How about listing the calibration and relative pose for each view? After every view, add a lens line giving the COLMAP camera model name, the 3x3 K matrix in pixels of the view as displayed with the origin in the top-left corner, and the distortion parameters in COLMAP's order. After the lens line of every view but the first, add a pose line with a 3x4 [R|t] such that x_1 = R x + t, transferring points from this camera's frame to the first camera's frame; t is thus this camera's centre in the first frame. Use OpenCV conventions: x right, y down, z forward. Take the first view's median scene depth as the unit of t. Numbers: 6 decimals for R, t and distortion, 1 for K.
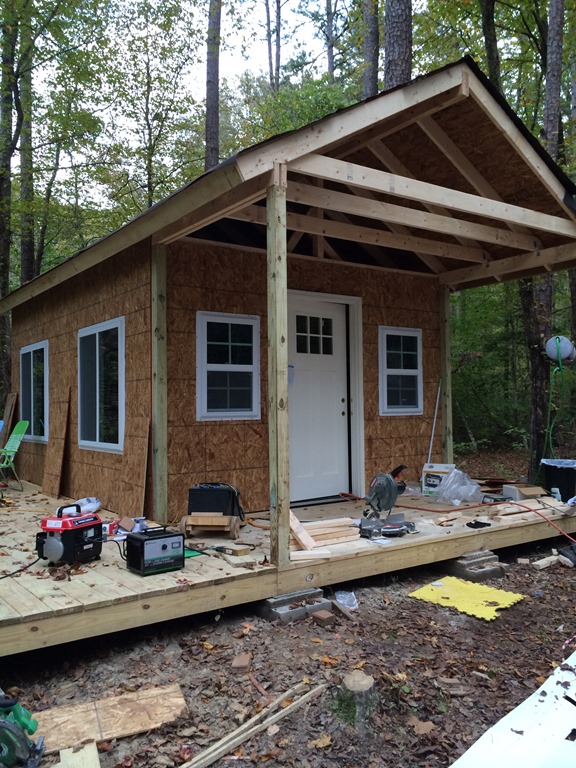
lens RADIAL K [[655.7, 0, 288.0], [0, 655.7, 384.0], [0, 0, 1]] dist [0.041742, -0.008419]
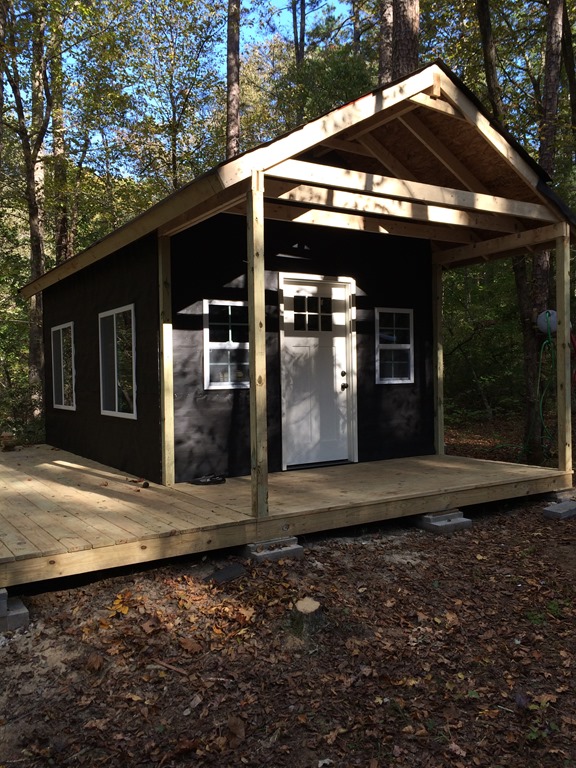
lens RADIAL K [[655.7, 0, 288.0], [0, 655.7, 384.0], [0, 0, 1]] dist [0.041742, -0.008419]
pose [[0.998328, -0.005120, -0.057576, 0.073499], [0.007951, 0.998765, 0.049049, -0.013829], [0.057253, -0.049424, 0.997136, -0.110472]]
